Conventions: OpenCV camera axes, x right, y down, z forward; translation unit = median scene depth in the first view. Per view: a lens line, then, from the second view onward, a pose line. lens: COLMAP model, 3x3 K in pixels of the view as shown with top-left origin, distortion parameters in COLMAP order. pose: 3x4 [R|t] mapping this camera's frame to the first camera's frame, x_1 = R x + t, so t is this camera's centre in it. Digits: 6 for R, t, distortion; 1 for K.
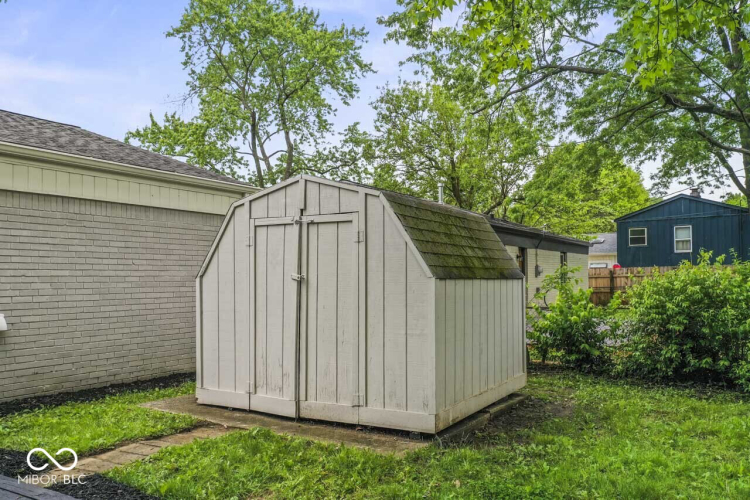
lens RADIAL K [[630.6, 0, 372.8], [0, 630.6, 256.8], [0, 0, 1]] dist [-0.005845, 0.003592]
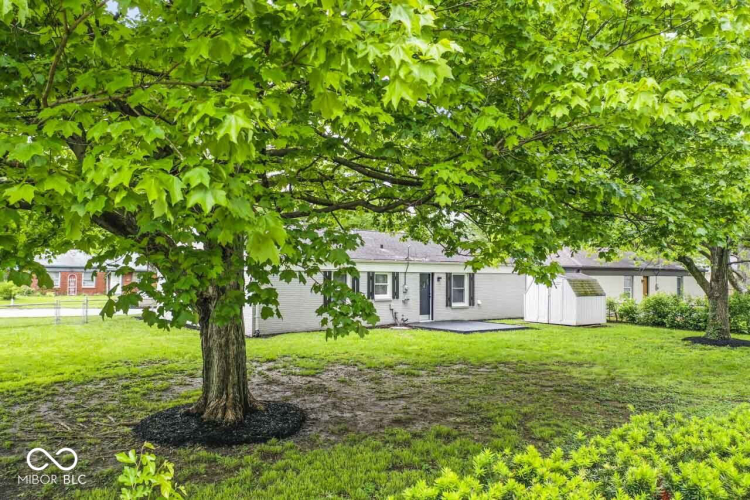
lens RADIAL K [[630.6, 0, 373.9], [0, 630.6, 251.9], [0, 0, 1]] dist [-0.005845, 0.003592]
pose [[0.949015, 0.009594, -0.315086, 0.097175], [-0.008702, 0.999953, 0.004238, -0.223900], [0.315112, -0.001280, 0.949054, -2.937262]]
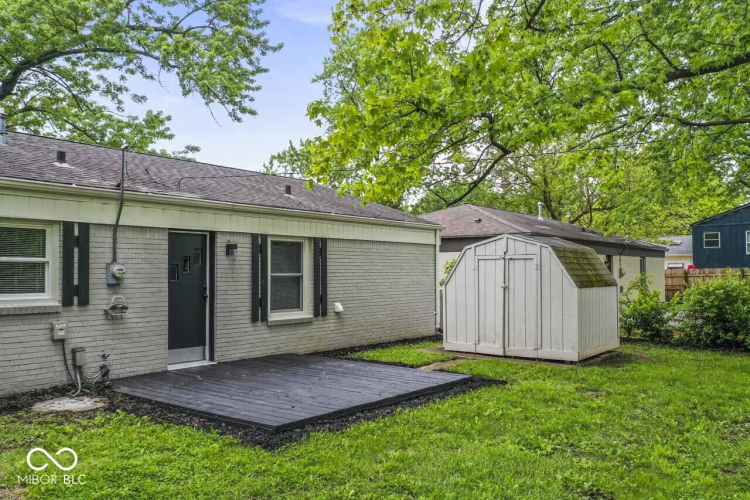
lens RADIAL K [[630.6, 0, 375.1], [0, 630.6, 242.1], [0, 0, 1]] dist [-0.005845, 0.003592]
pose [[0.994016, -0.001128, -0.109233, -0.220302], [-0.000218, 0.999924, -0.012307, -0.059015], [0.109239, 0.012257, 0.993940, -0.750312]]
